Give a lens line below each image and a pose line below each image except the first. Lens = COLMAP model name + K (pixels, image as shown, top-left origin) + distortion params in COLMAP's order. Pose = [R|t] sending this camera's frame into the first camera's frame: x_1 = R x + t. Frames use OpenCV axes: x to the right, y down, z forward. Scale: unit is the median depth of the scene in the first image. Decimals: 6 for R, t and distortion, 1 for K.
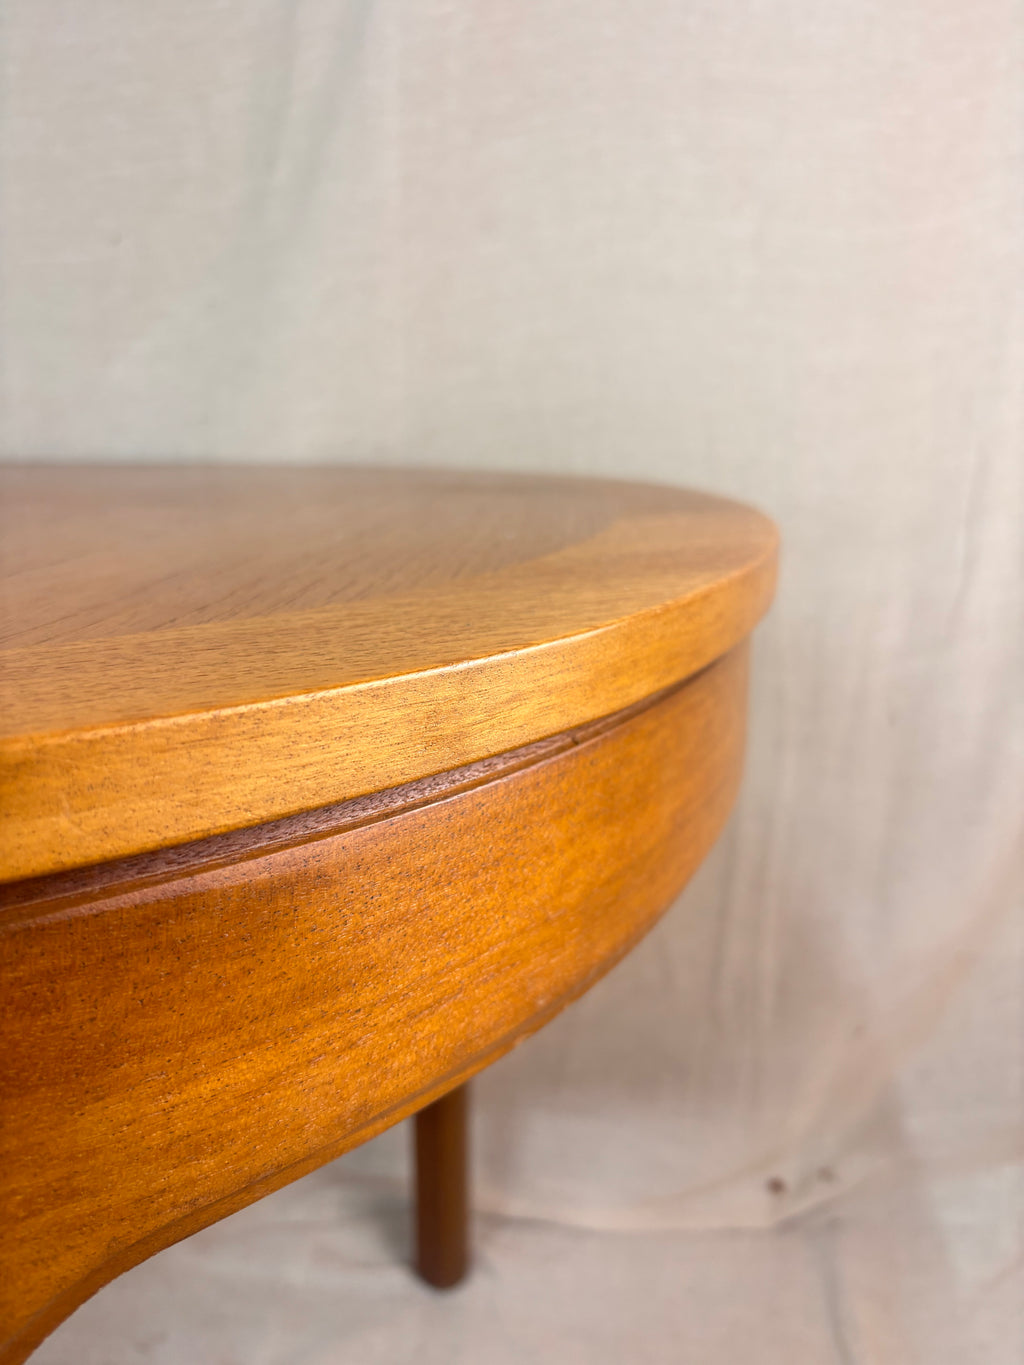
lens RADIAL K [[1048.6, 0, 482.0], [0, 1048.6, 648.0], [0, 0, 1]] dist [0.030885, -0.042908]
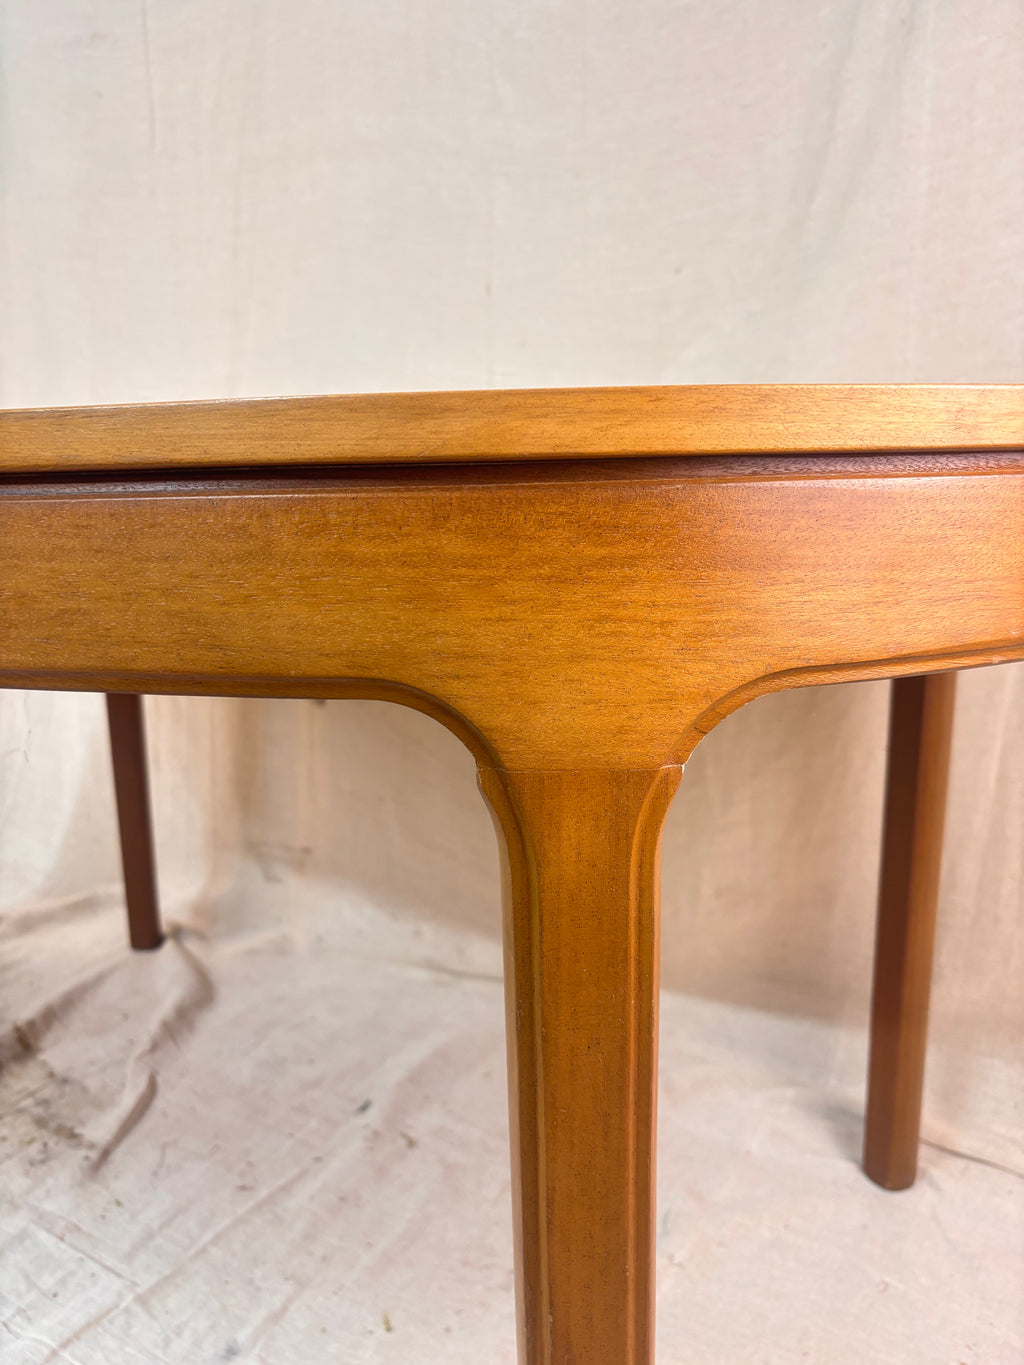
lens RADIAL K [[1048.6, 0, 484.0], [0, 1048.6, 685.9], [0, 0, 1]] dist [0.030885, -0.042908]
pose [[0.908051, 0.068973, -0.413141, -0.009747], [-0.080272, 0.996723, -0.010031, 0.607948], [0.411095, 0.042272, 0.910612, -0.971554]]
